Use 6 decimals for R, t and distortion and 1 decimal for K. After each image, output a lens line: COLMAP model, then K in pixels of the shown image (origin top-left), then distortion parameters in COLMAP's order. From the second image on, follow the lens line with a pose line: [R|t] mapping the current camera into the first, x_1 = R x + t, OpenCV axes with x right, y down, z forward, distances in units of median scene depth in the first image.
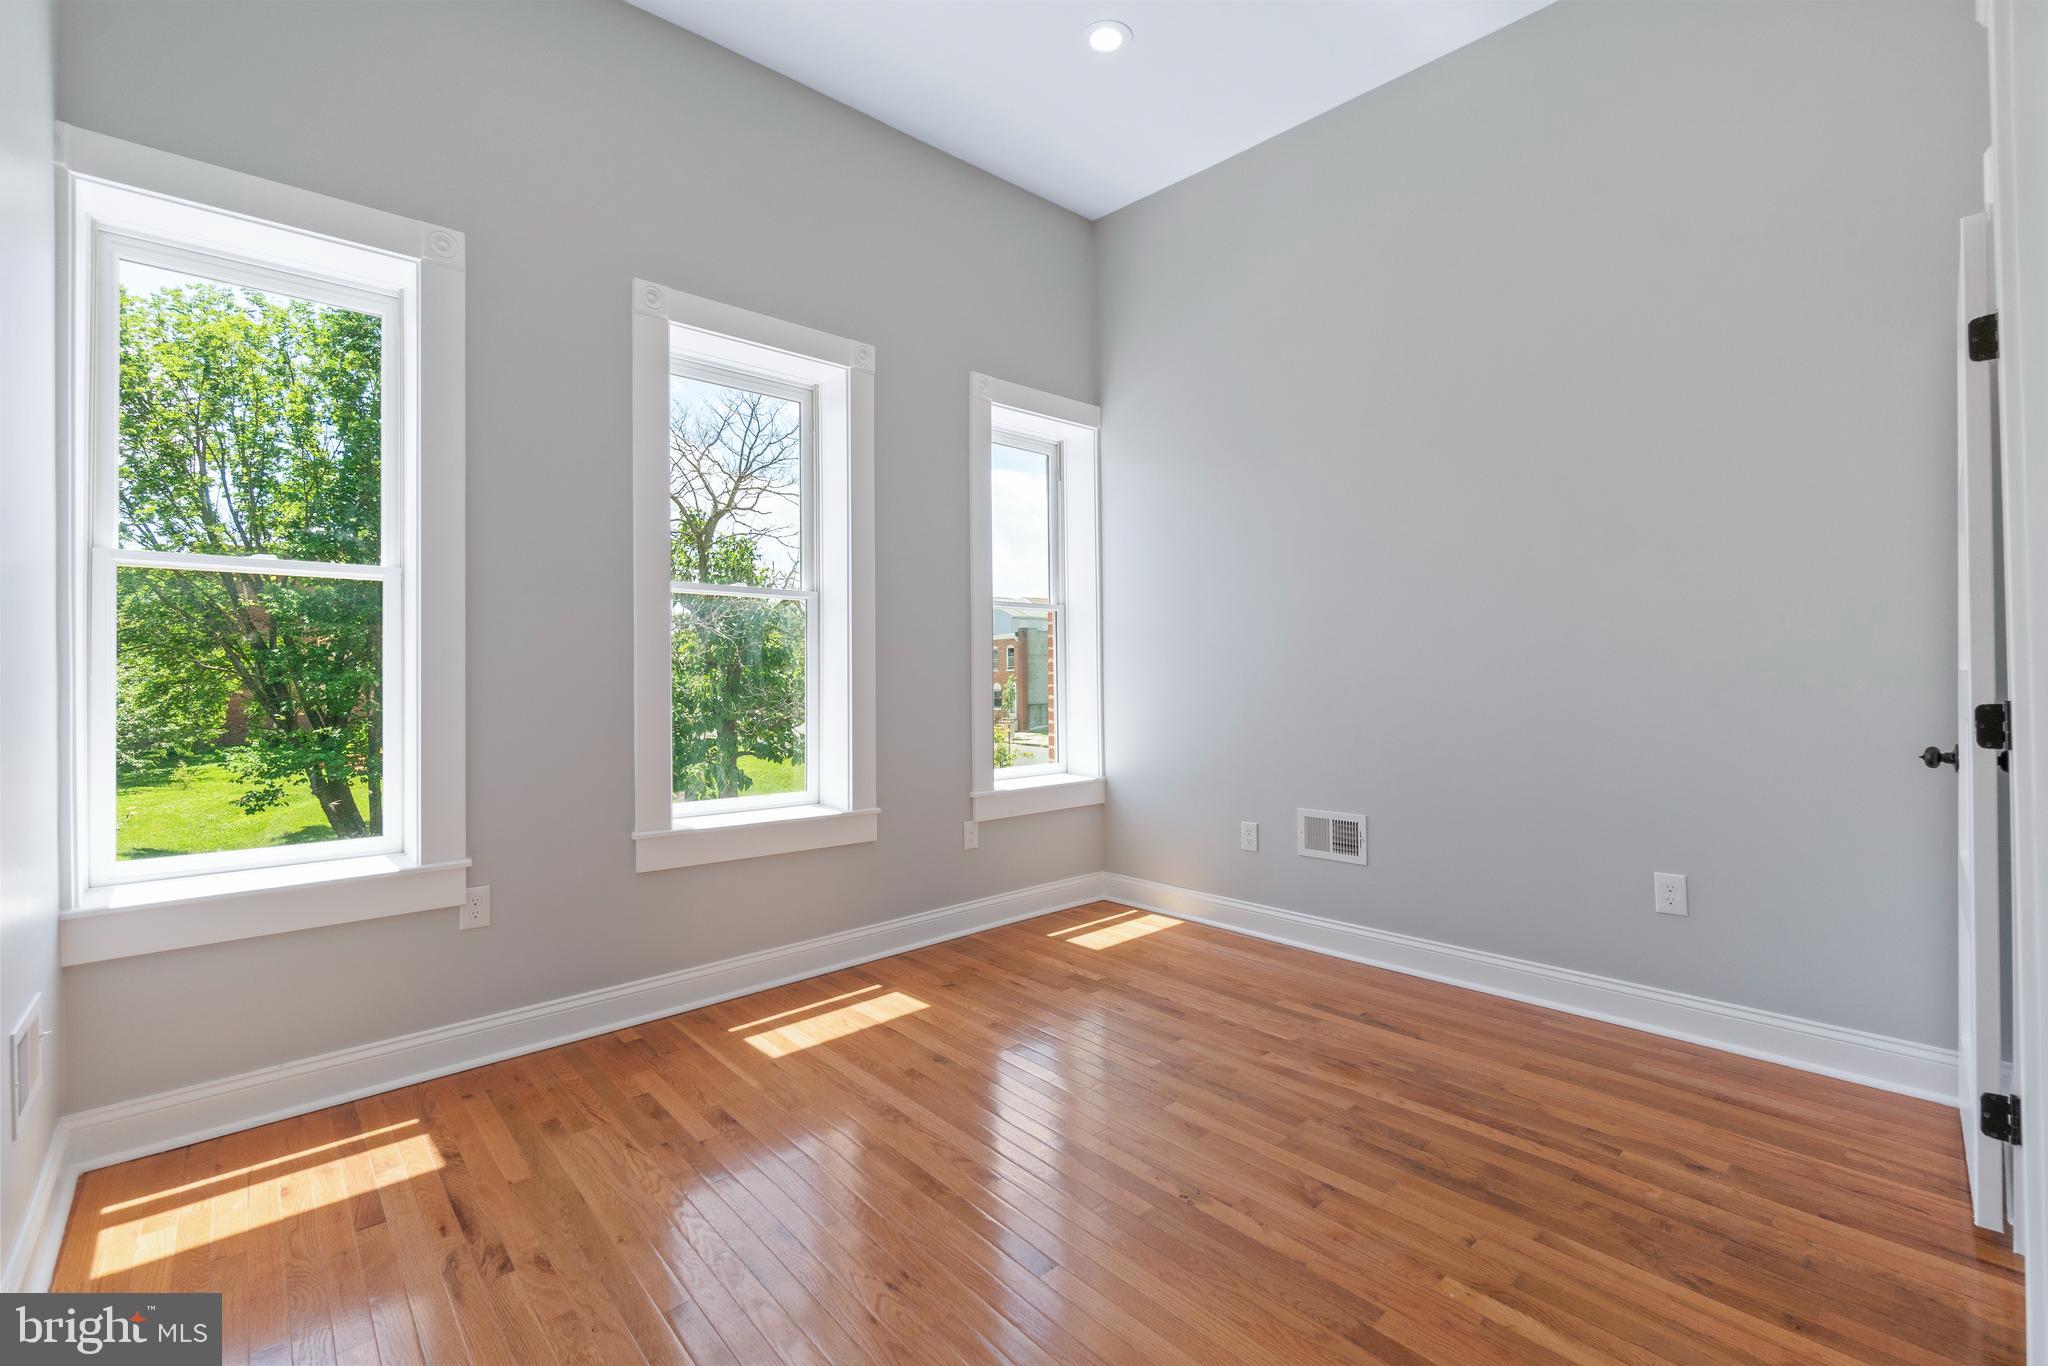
lens RADIAL K [[888.3, 0, 1022.9], [0, 888.3, 674.8], [0, 0, 1]] dist [-0.005998, -0.000902]
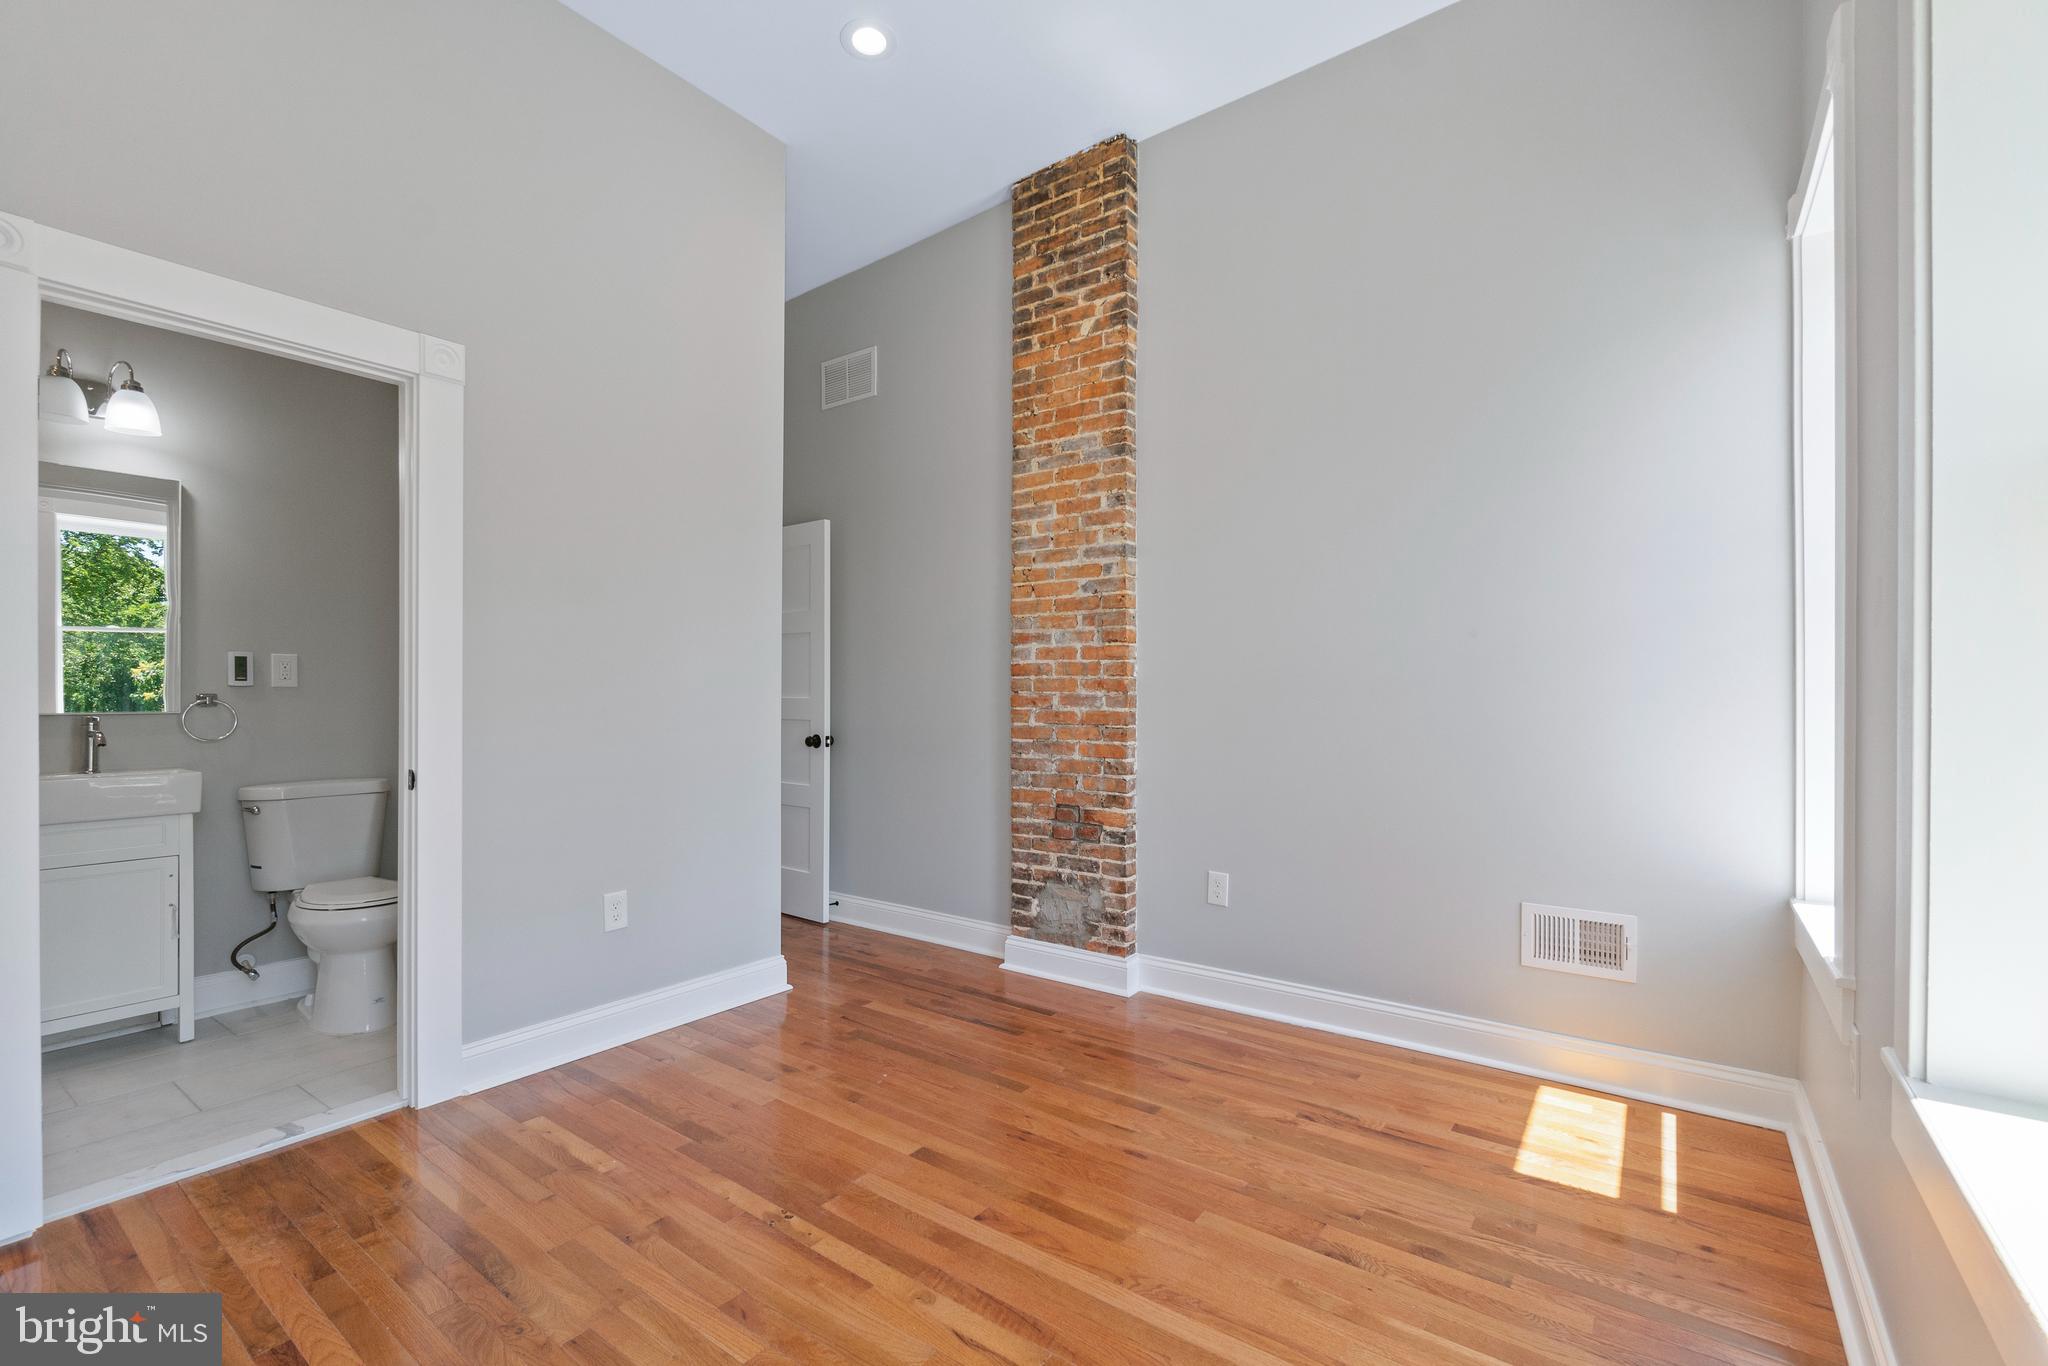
lens RADIAL K [[888.3, 0, 1023.6], [0, 888.3, 696.9], [0, 0, 1]] dist [-0.005998, -0.000902]
pose [[-0.978799, 0.007762, -0.204678, 0.124121], [0.008159, 0.999966, -0.001096, 0.000037], [0.204663, -0.002743, -0.978829, 2.082705]]
